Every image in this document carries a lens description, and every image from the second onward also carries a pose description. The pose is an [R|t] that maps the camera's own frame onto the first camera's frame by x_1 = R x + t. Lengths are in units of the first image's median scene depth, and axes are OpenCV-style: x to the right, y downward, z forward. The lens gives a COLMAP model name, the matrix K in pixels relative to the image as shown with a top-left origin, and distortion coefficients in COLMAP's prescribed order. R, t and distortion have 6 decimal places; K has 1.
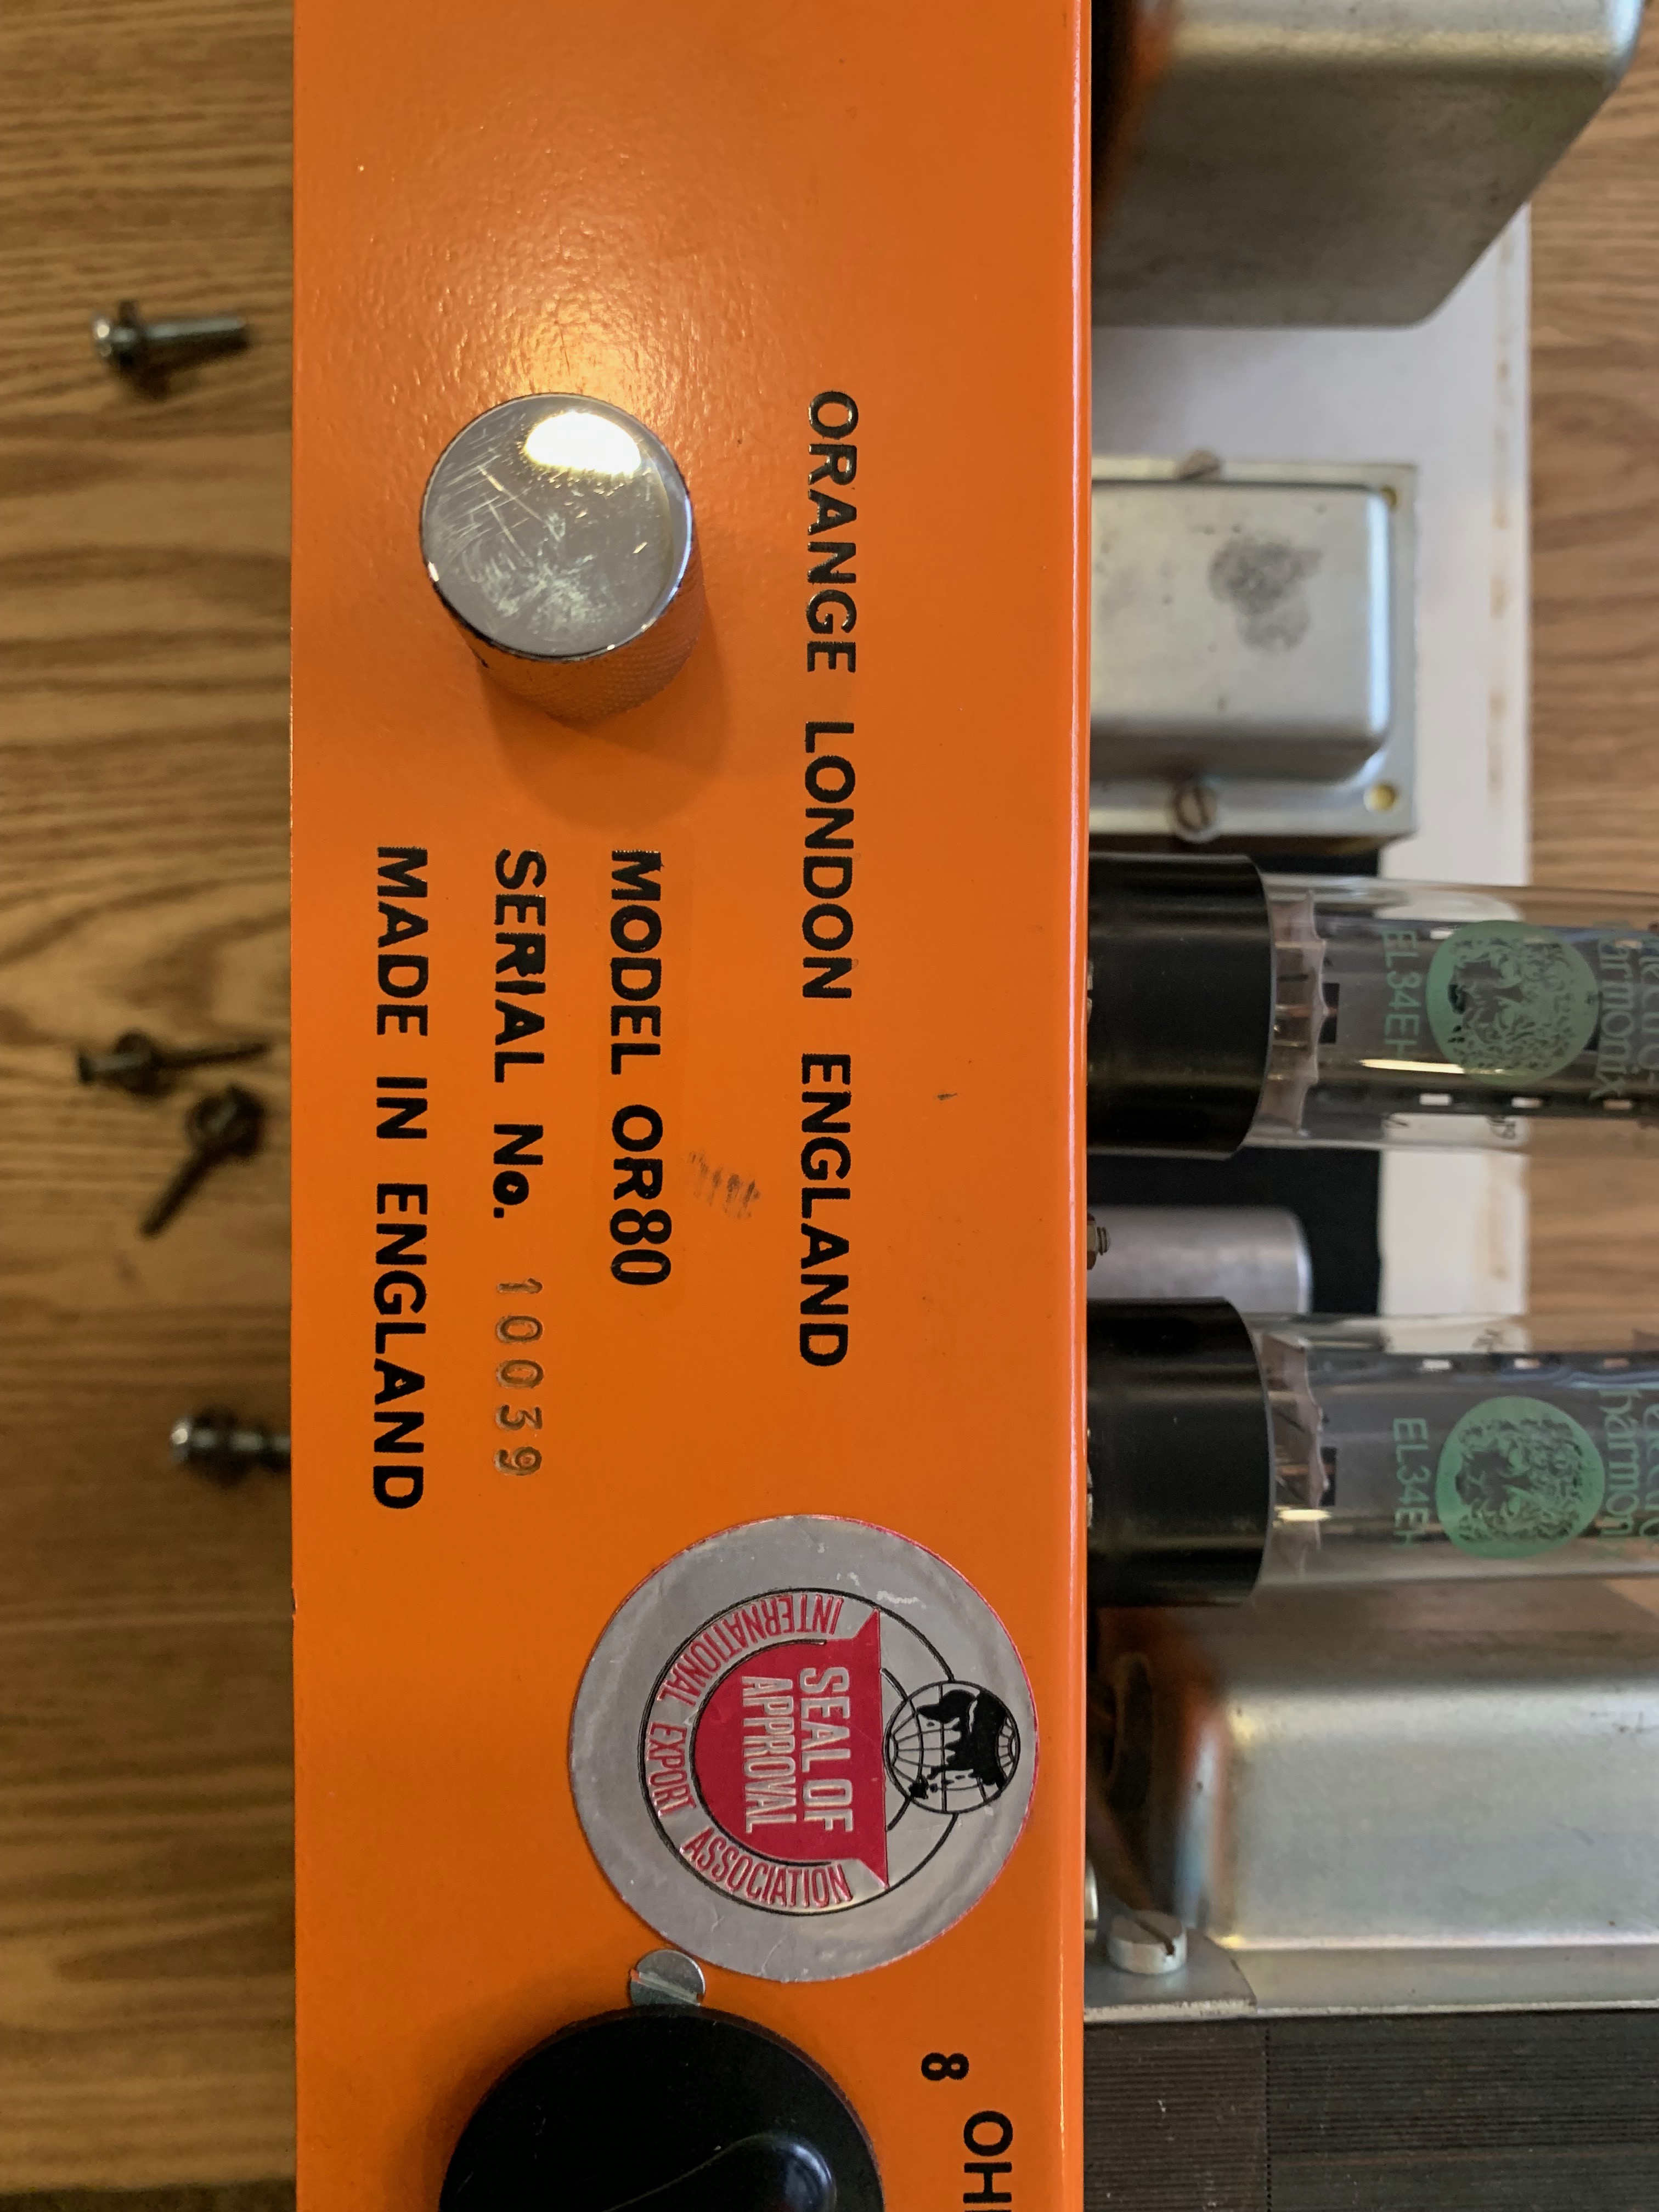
lens RADIAL K [[1656.8, 0, 827.6], [0, 1656.8, 1098.7], [0, 0, 1]] dist [-0.018935, -0.004860]
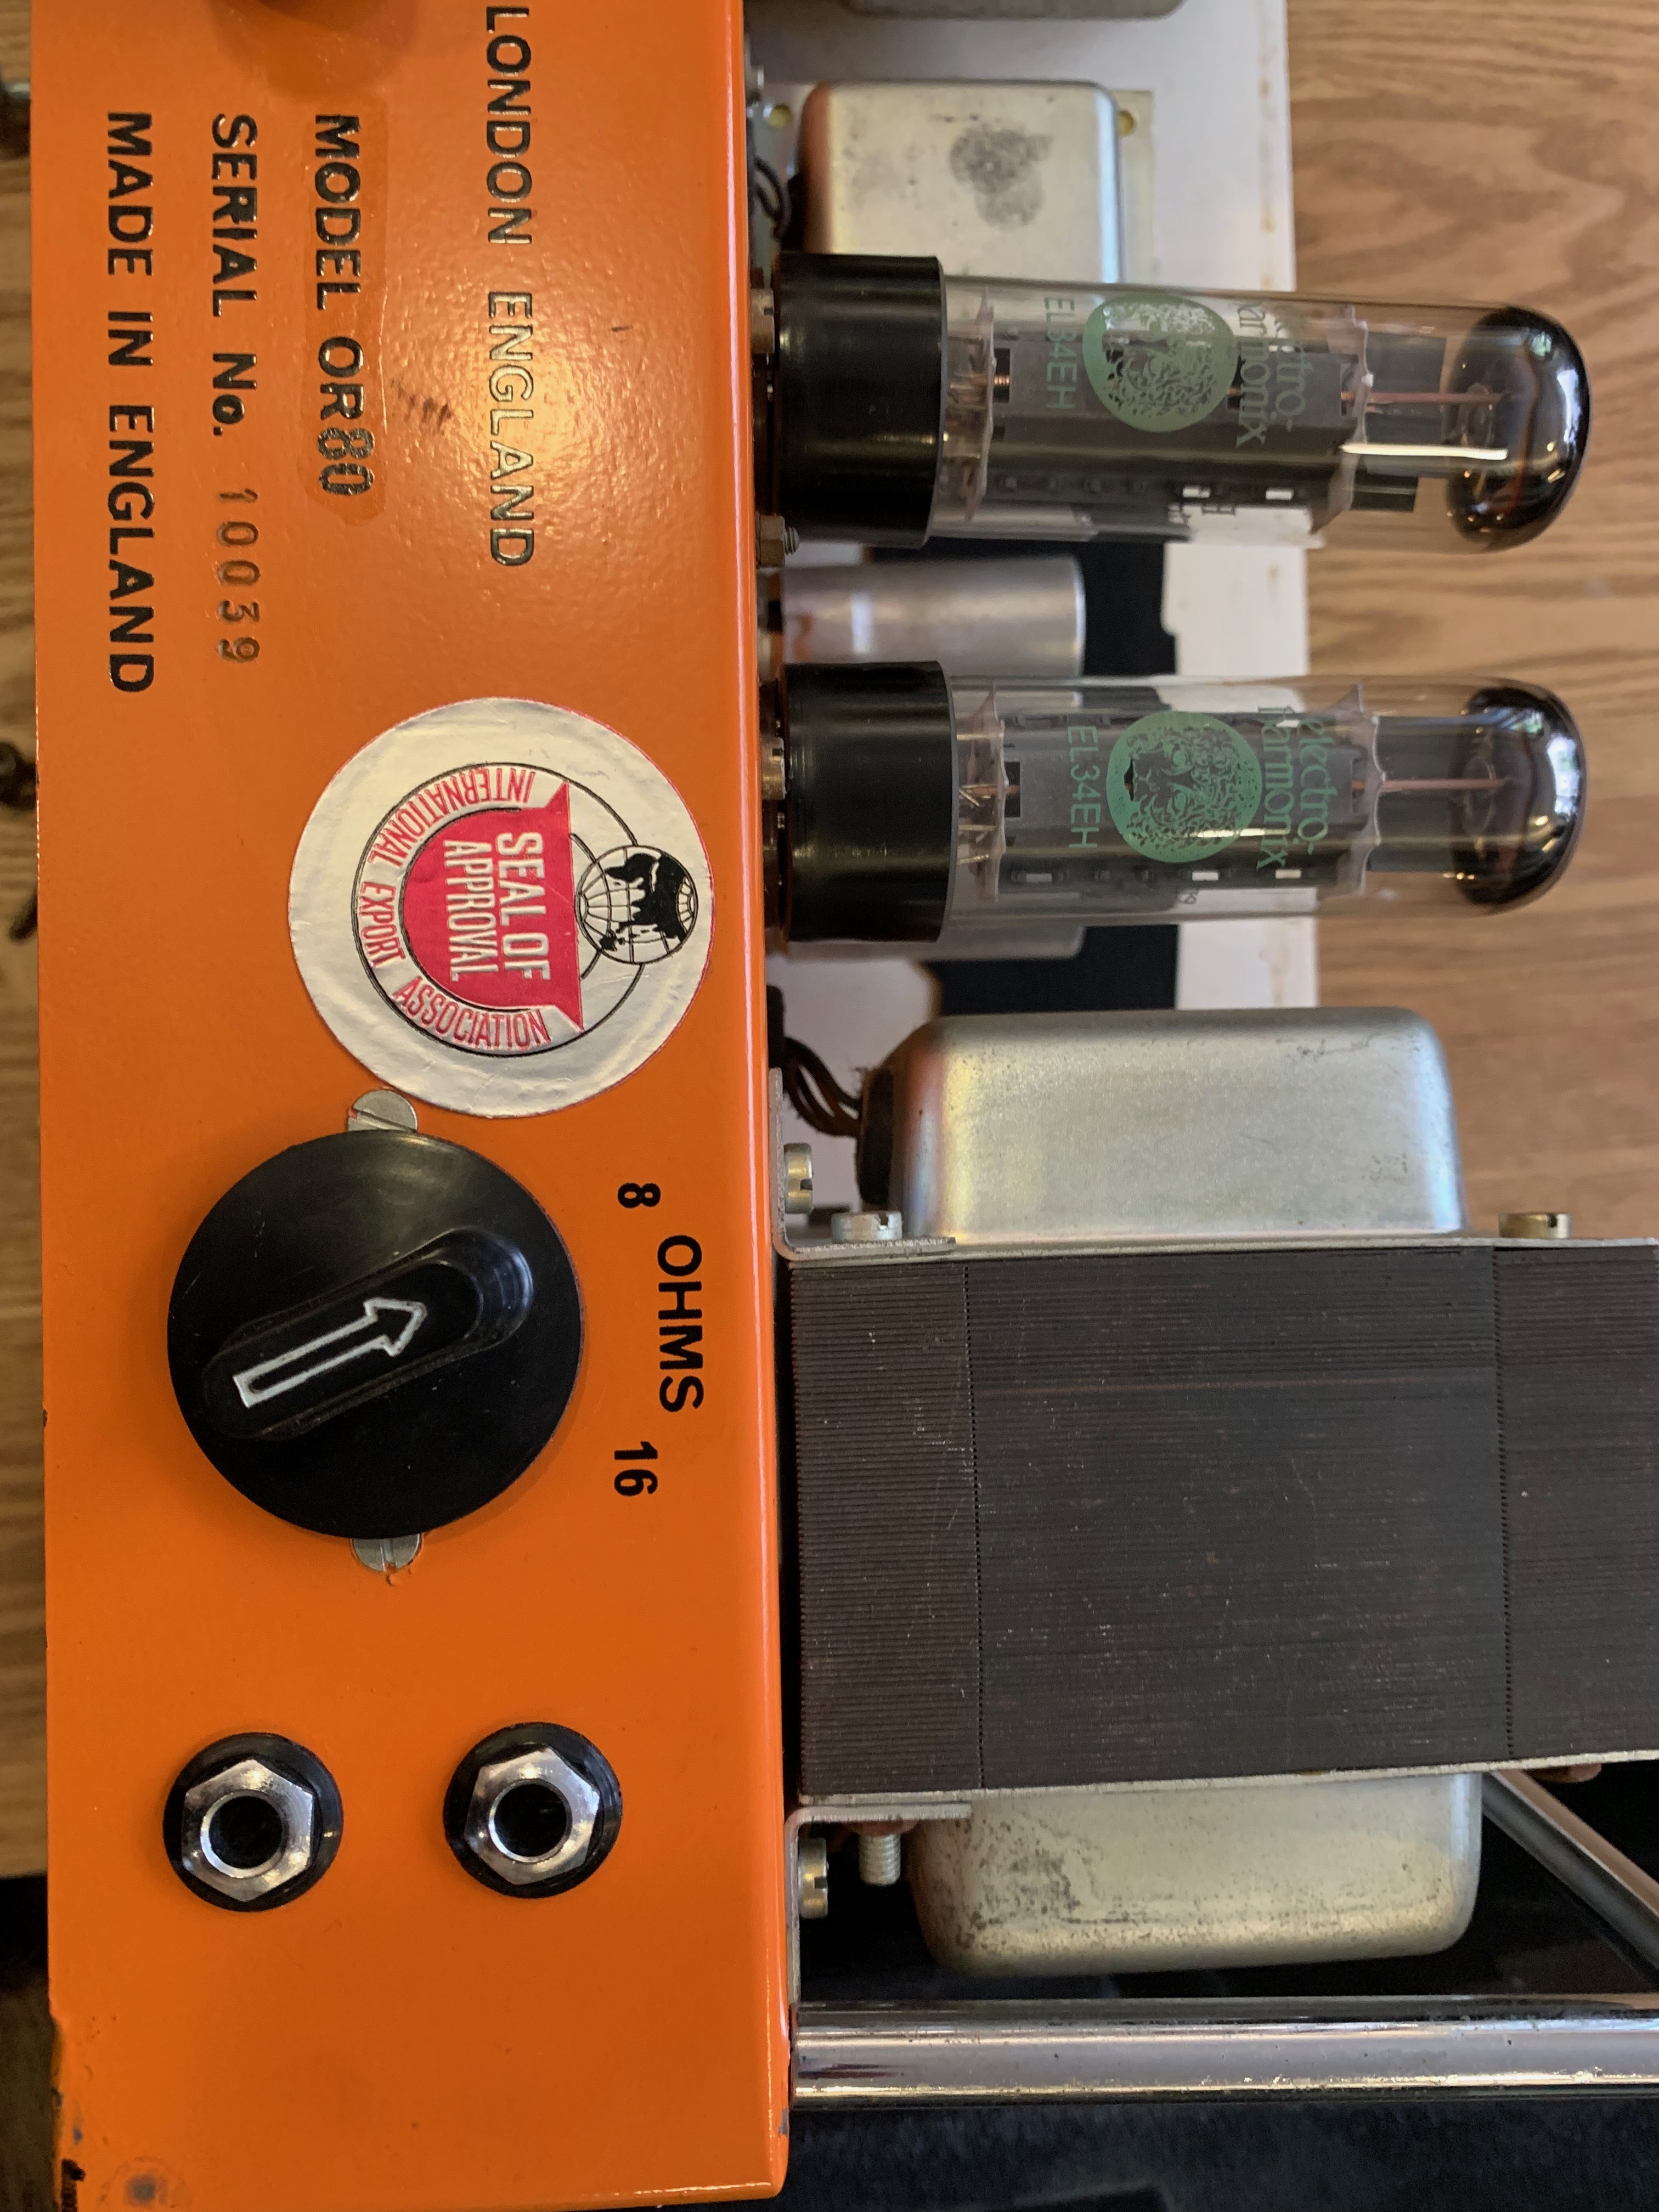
lens RADIAL K [[1656.8, 0, 836.8], [0, 1656.8, 1145.3], [0, 0, 1]] dist [-0.018935, -0.004860]
pose [[0.999198, -0.027574, 0.029035, 0.147863], [0.028199, 0.999375, -0.021334, 0.497001], [-0.028428, 0.022136, 0.999351, -0.100700]]
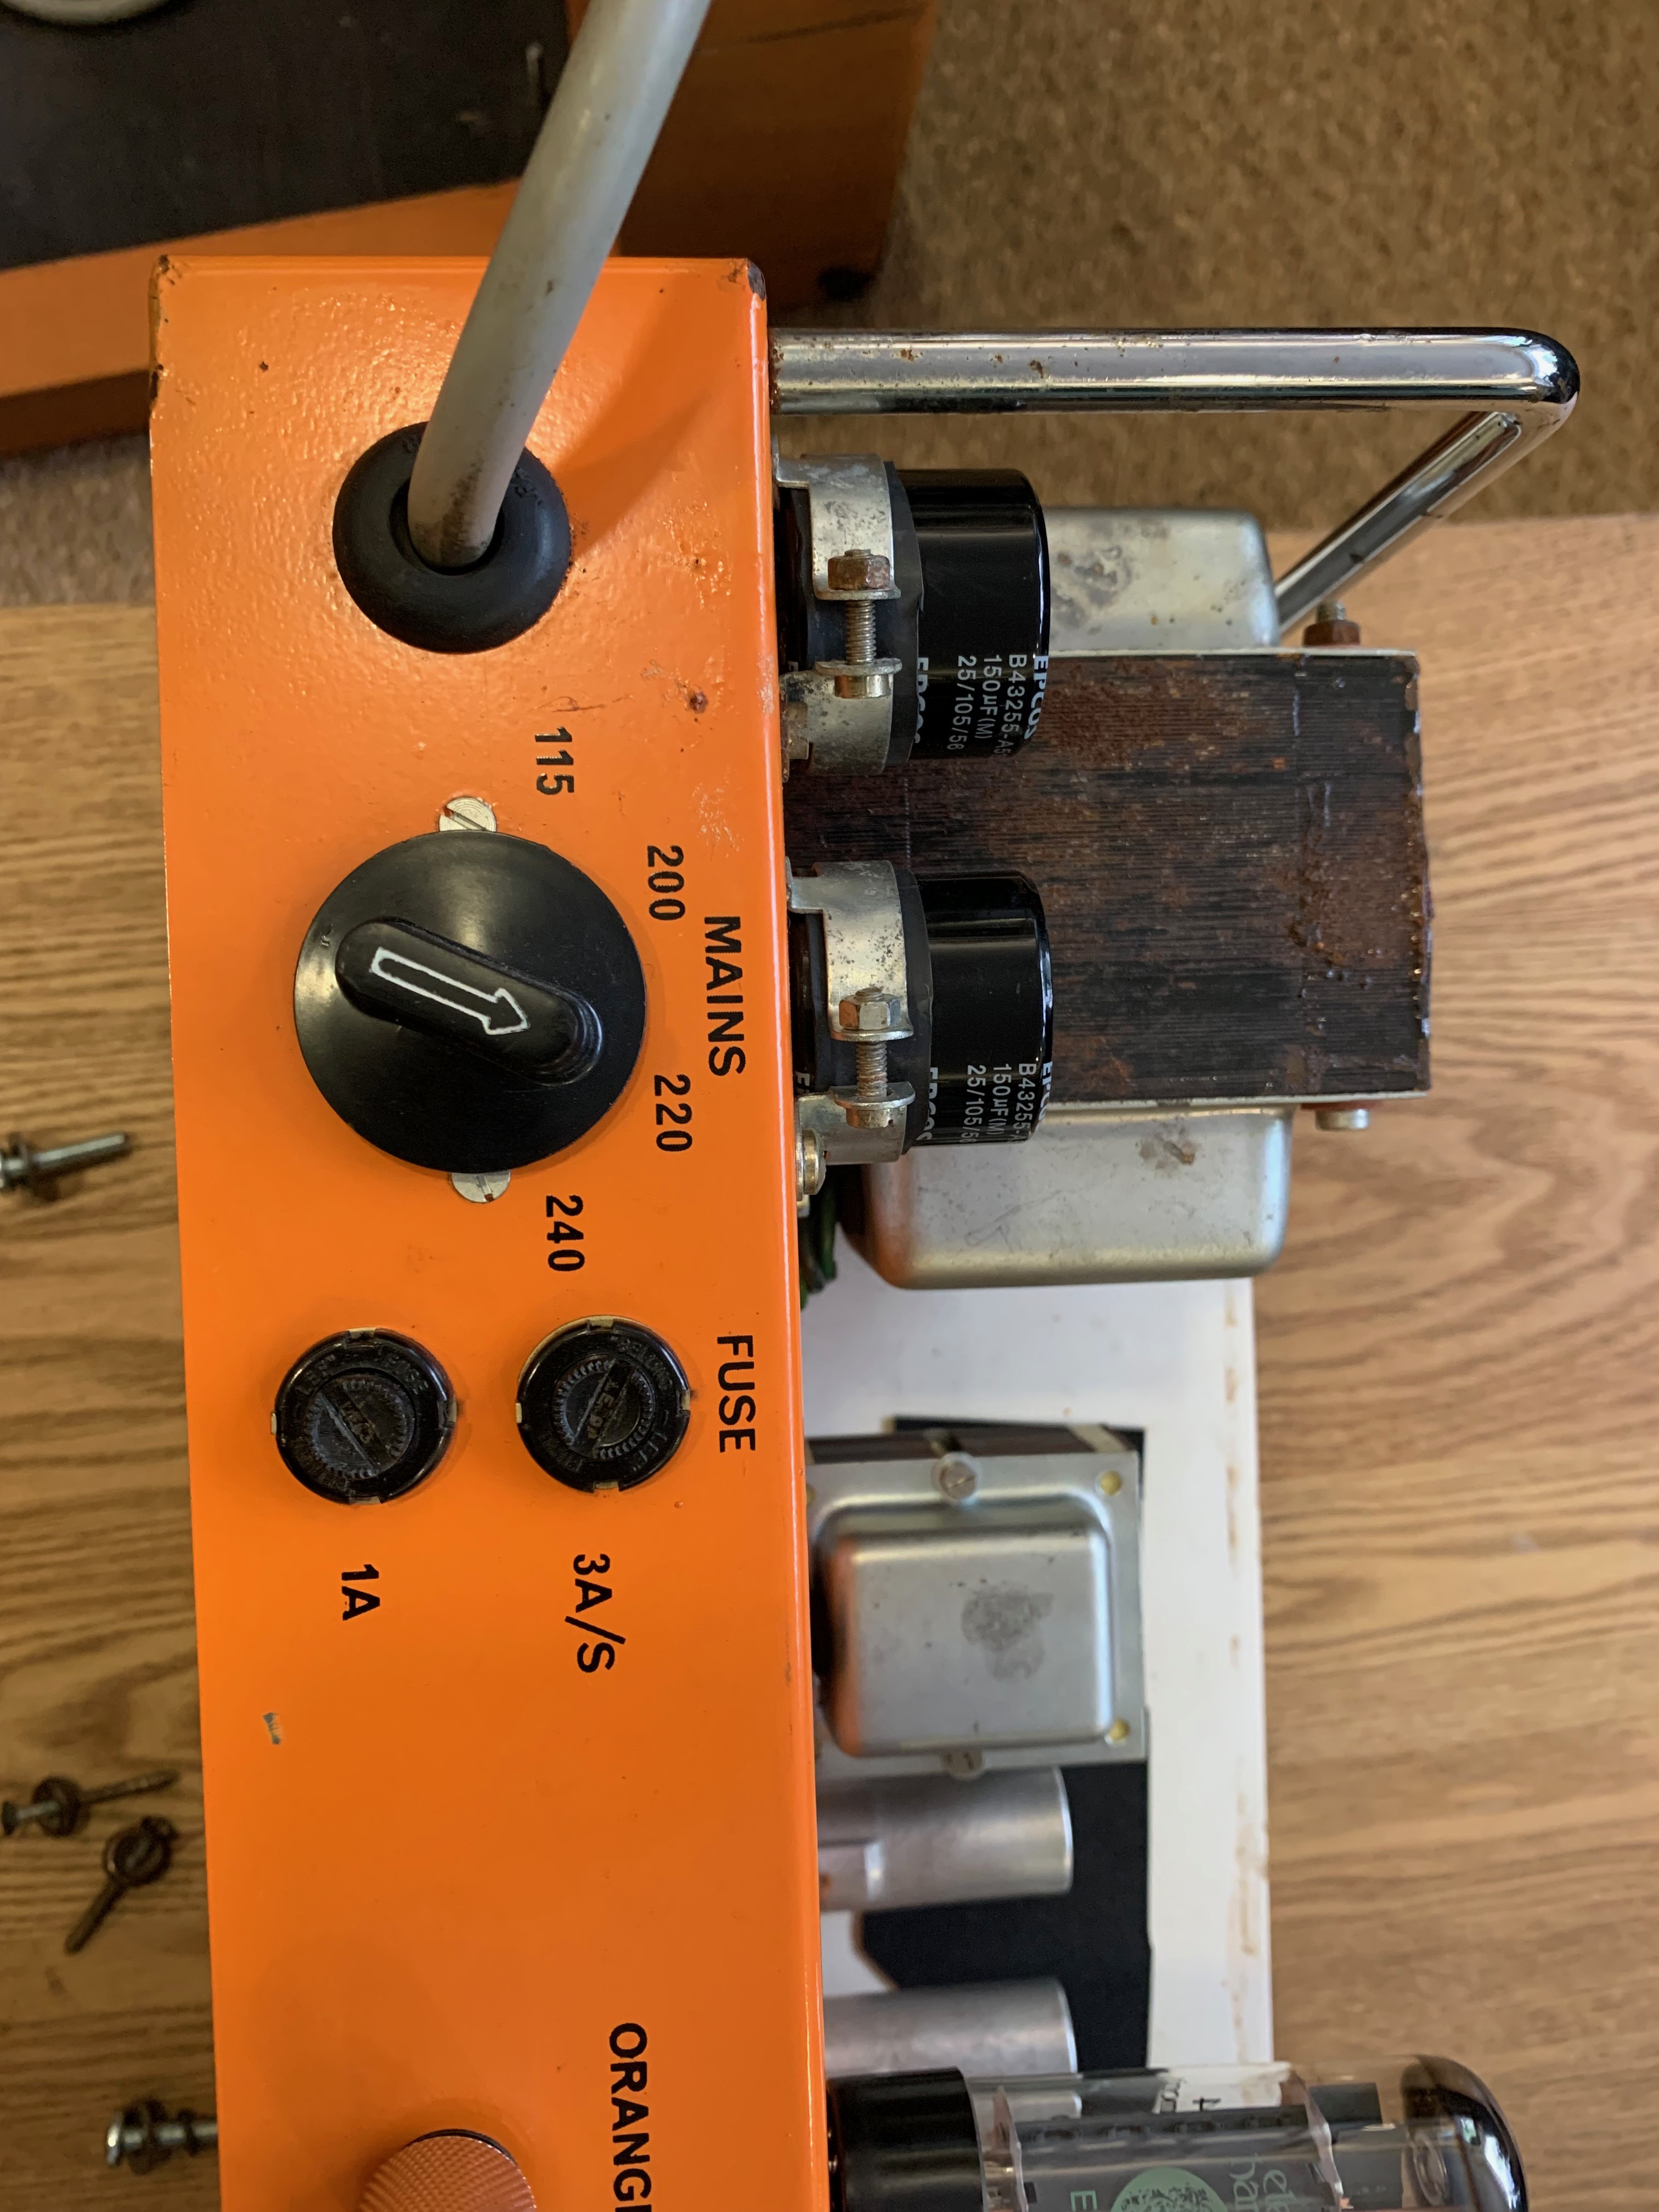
lens RADIAL K [[1656.8, 0, 826.7], [0, 1656.8, 1061.9], [0, 0, 1]] dist [-0.018935, -0.004860]
pose [[0.997007, -0.034645, 0.069112, 0.085121], [0.034564, 0.999400, 0.002370, -1.023852], [-0.069152, 0.000026, 0.997606, -0.294974]]
